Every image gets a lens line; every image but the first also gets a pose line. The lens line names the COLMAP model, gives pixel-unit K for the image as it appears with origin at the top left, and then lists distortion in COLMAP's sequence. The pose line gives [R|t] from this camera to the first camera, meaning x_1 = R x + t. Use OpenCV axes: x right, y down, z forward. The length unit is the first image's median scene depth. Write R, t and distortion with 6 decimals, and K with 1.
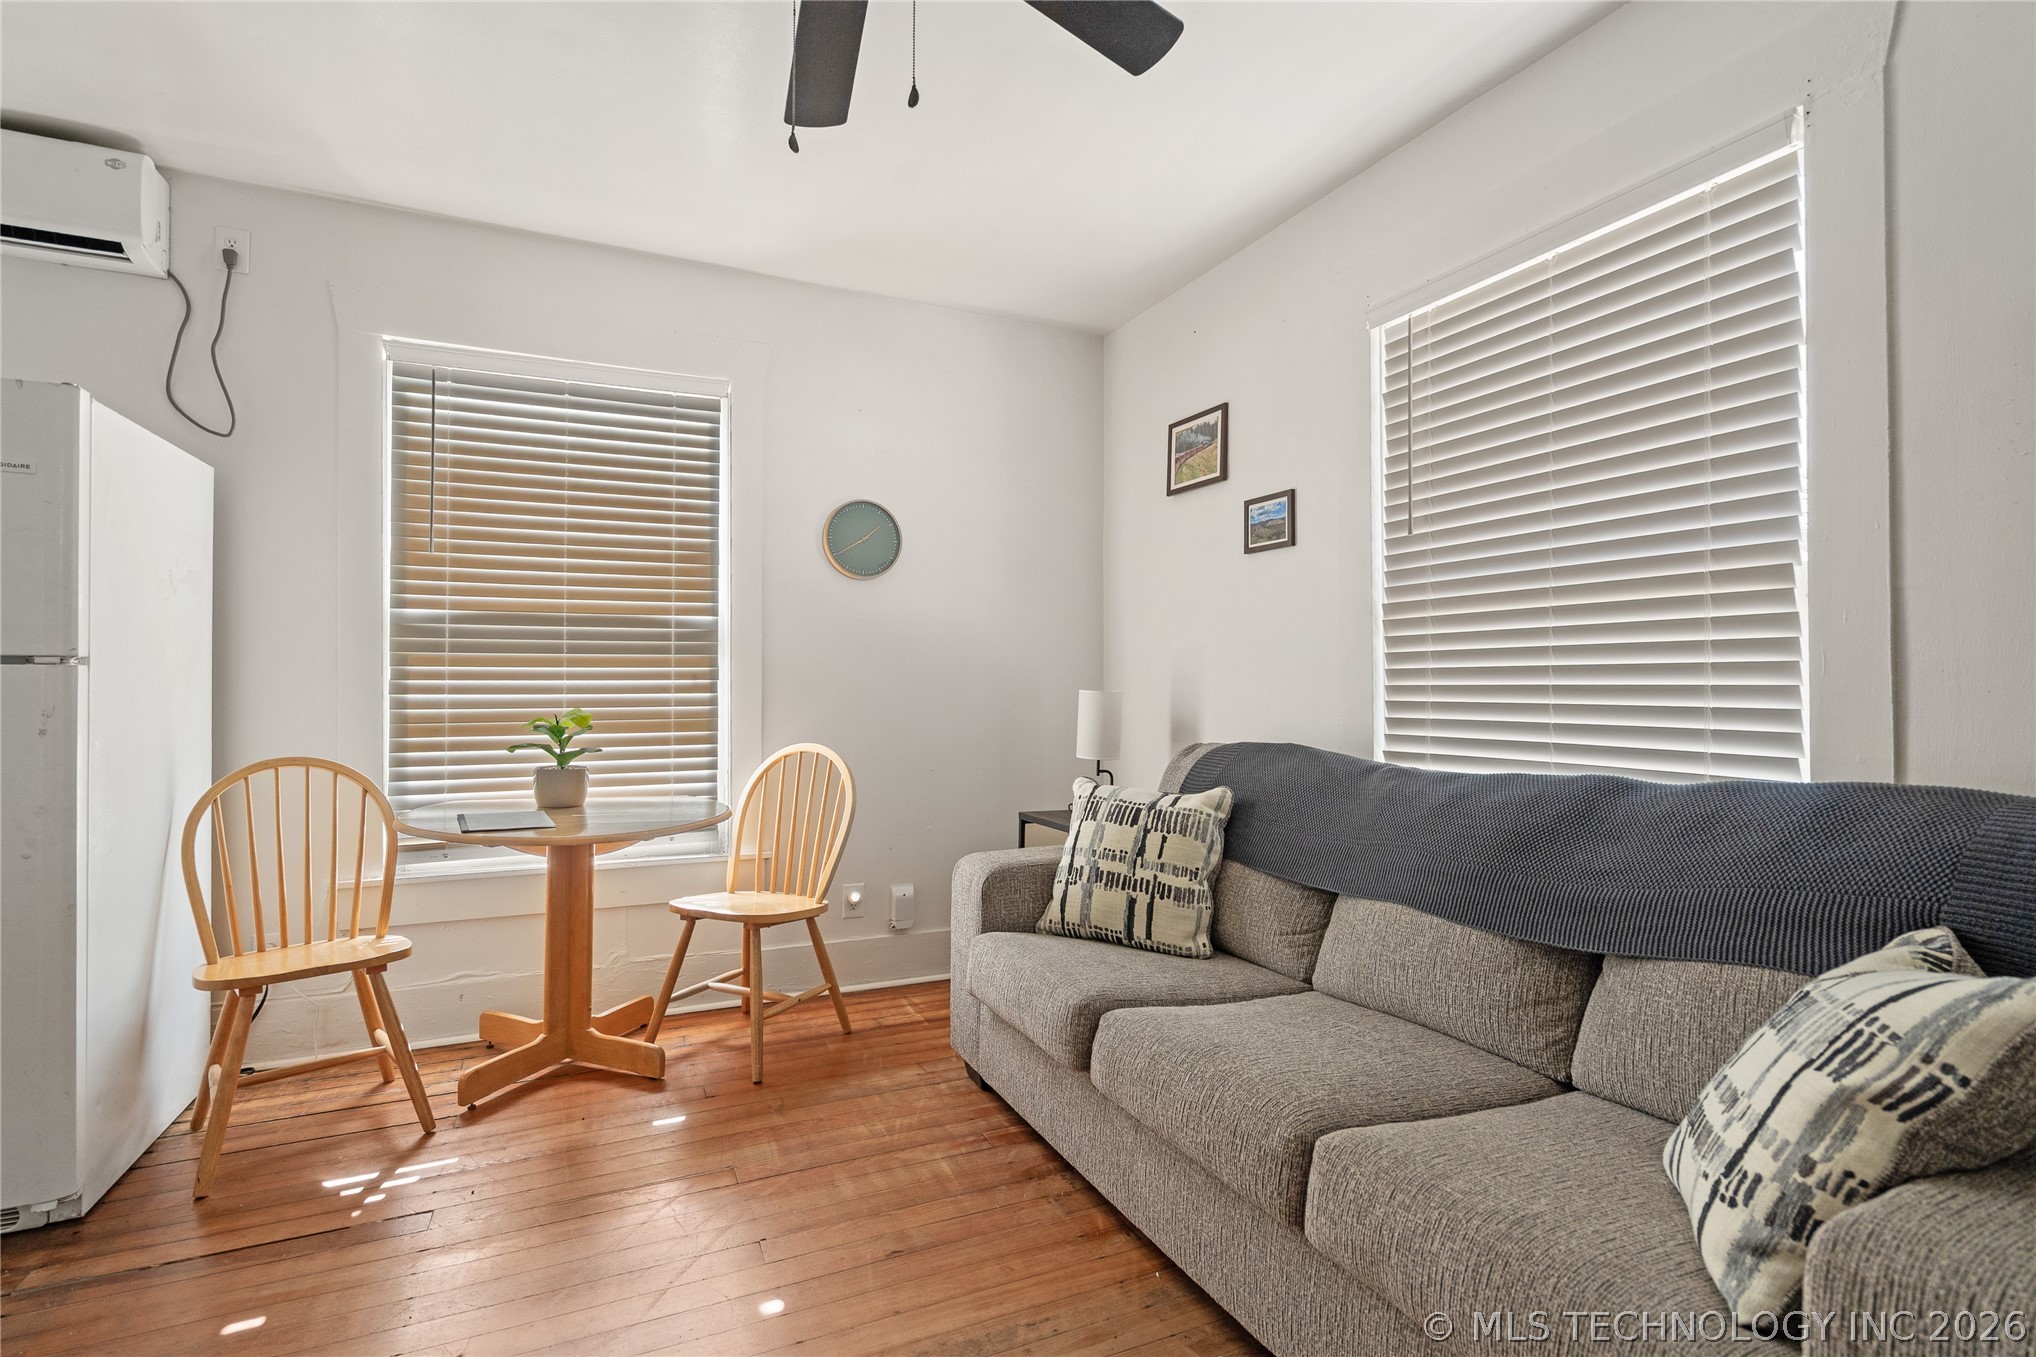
lens RADIAL K [[967.1, 0, 1018.0], [0, 967.1, 678.5], [0, 0, 1]] dist [-0.000068, 0.000299]
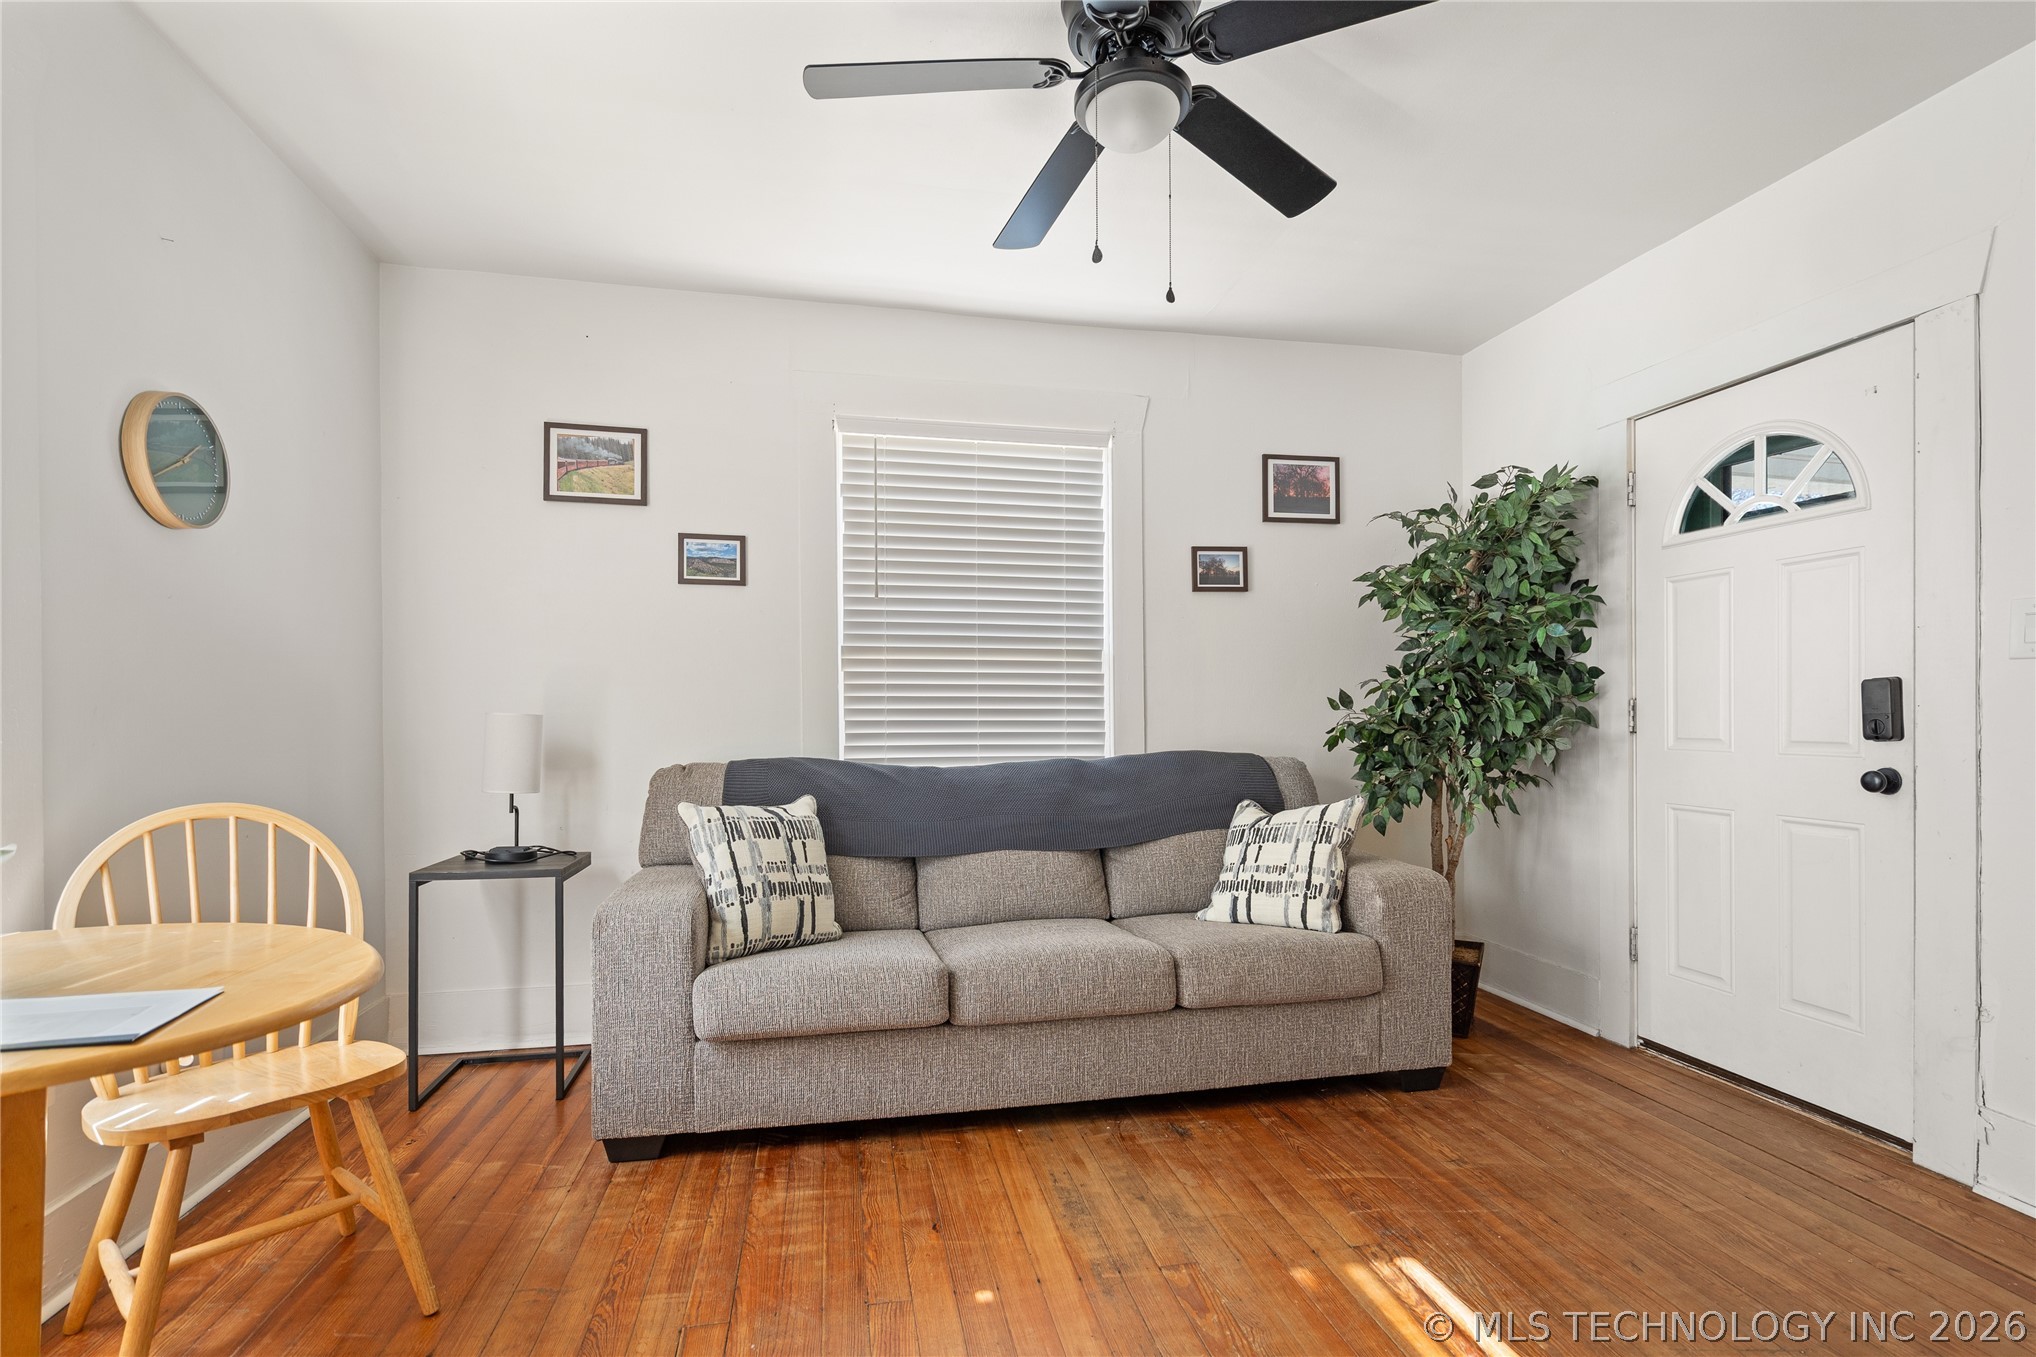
lens RADIAL K [[953.1, 0, 1012.6], [0, 953.1, 719.3], [0, 0, 1]] dist [-0.000825, 0.000071]
pose [[0.226499, -0.005263, 0.973997, -0.860882], [-0.006899, 0.999952, 0.007008, 0.011332], [-0.973987, -0.008307, 0.226452, 0.509719]]
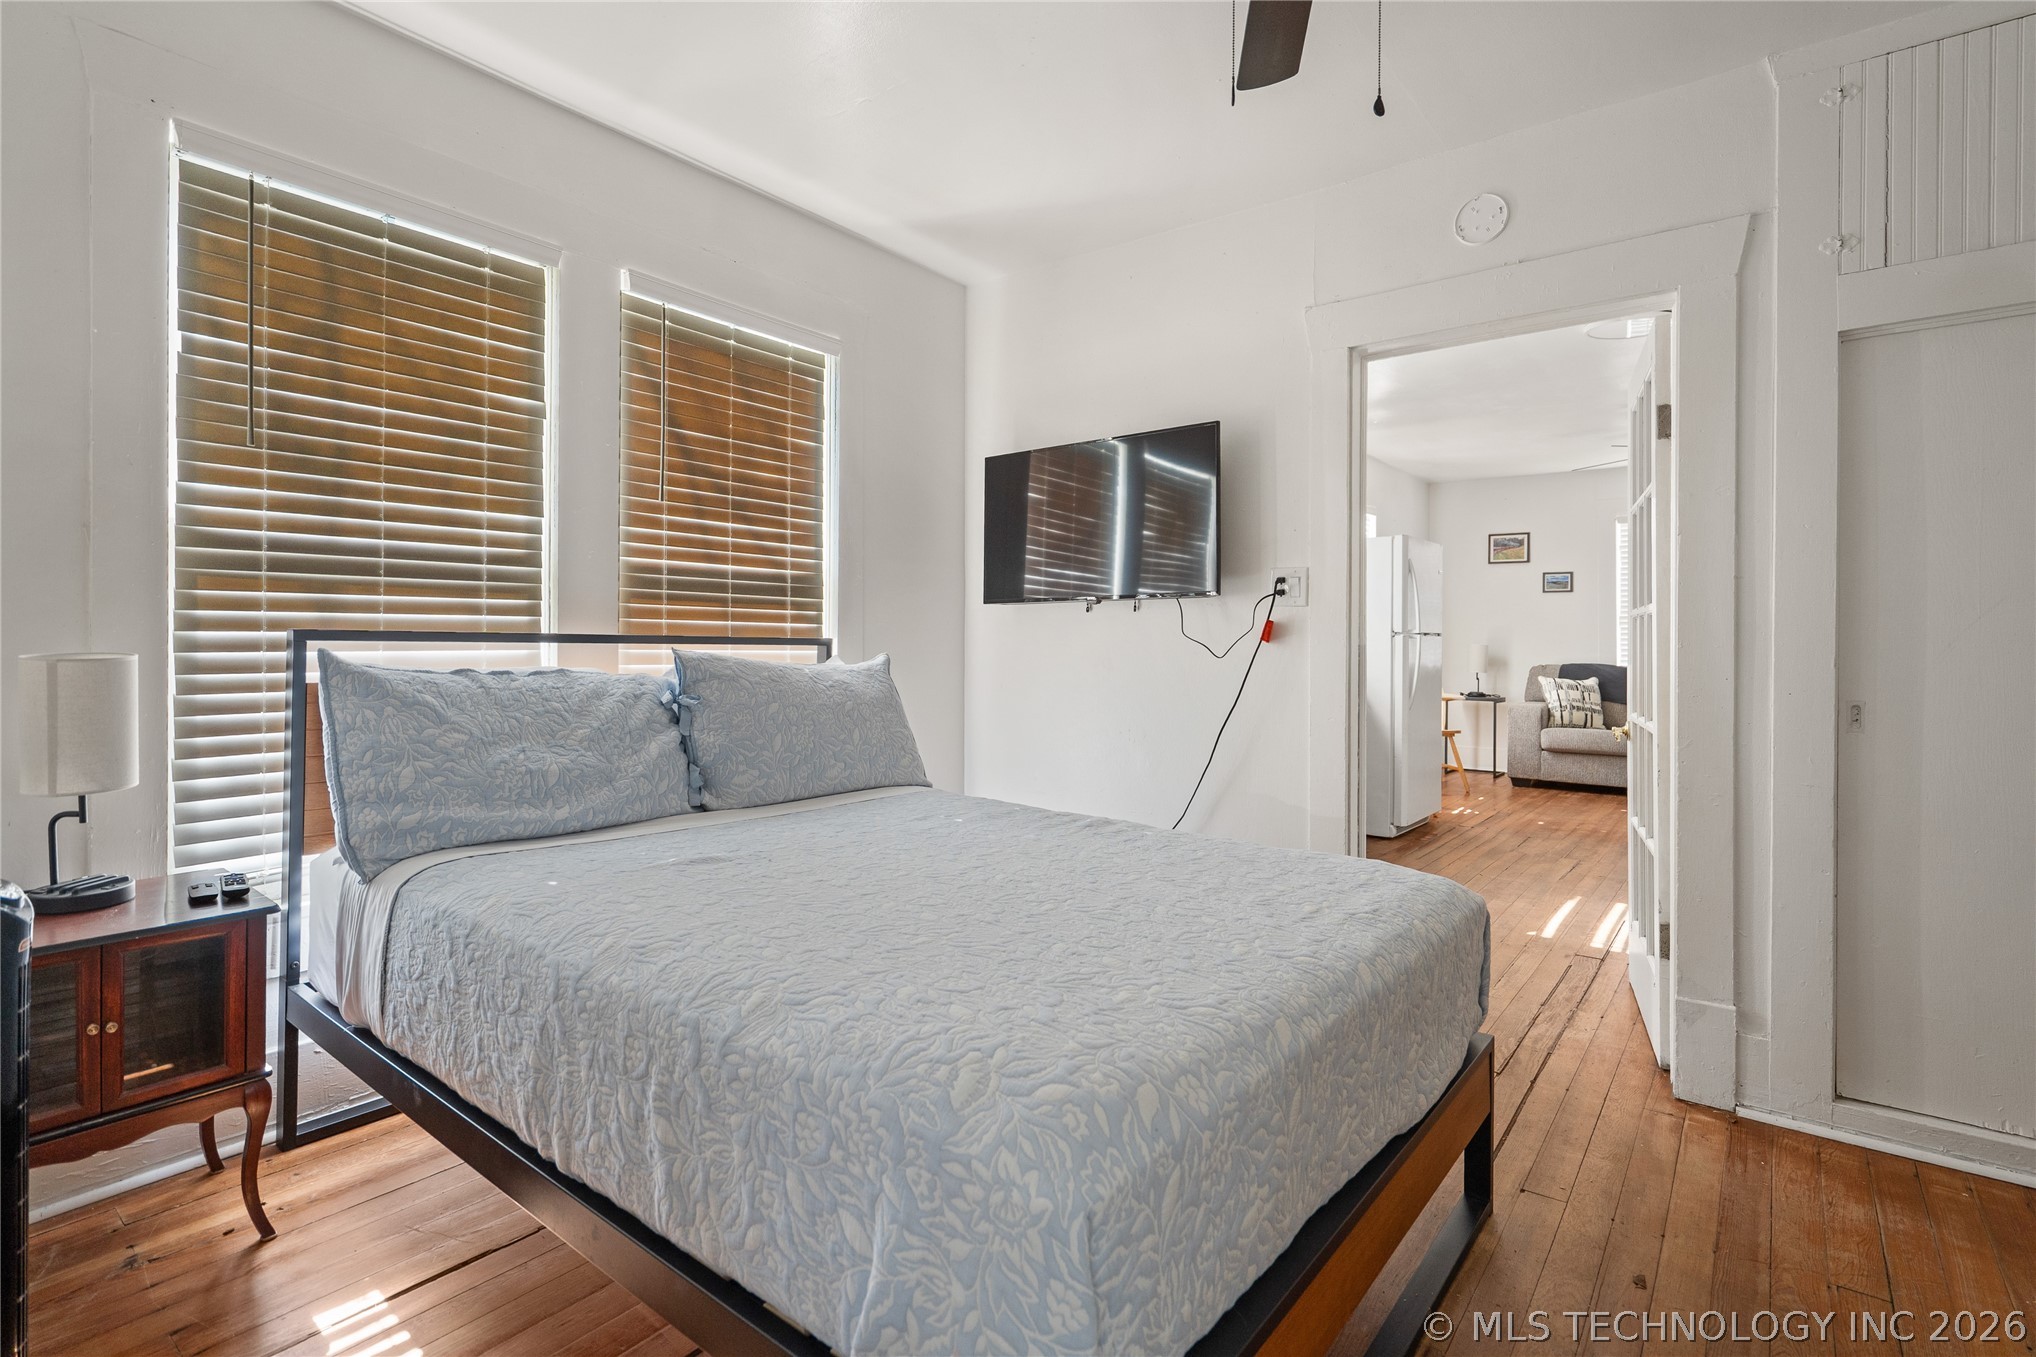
lens RADIAL K [[954.5, 0, 1011.3], [0, 954.5, 644.2], [0, 0, 1]] dist [-0.000211, 0.000023]
pose [[0.895953, 0.003793, 0.444134, -2.743930], [-0.009019, 0.999913, 0.009655, -0.001370], [-0.444058, -0.012656, 0.895909, -0.847528]]
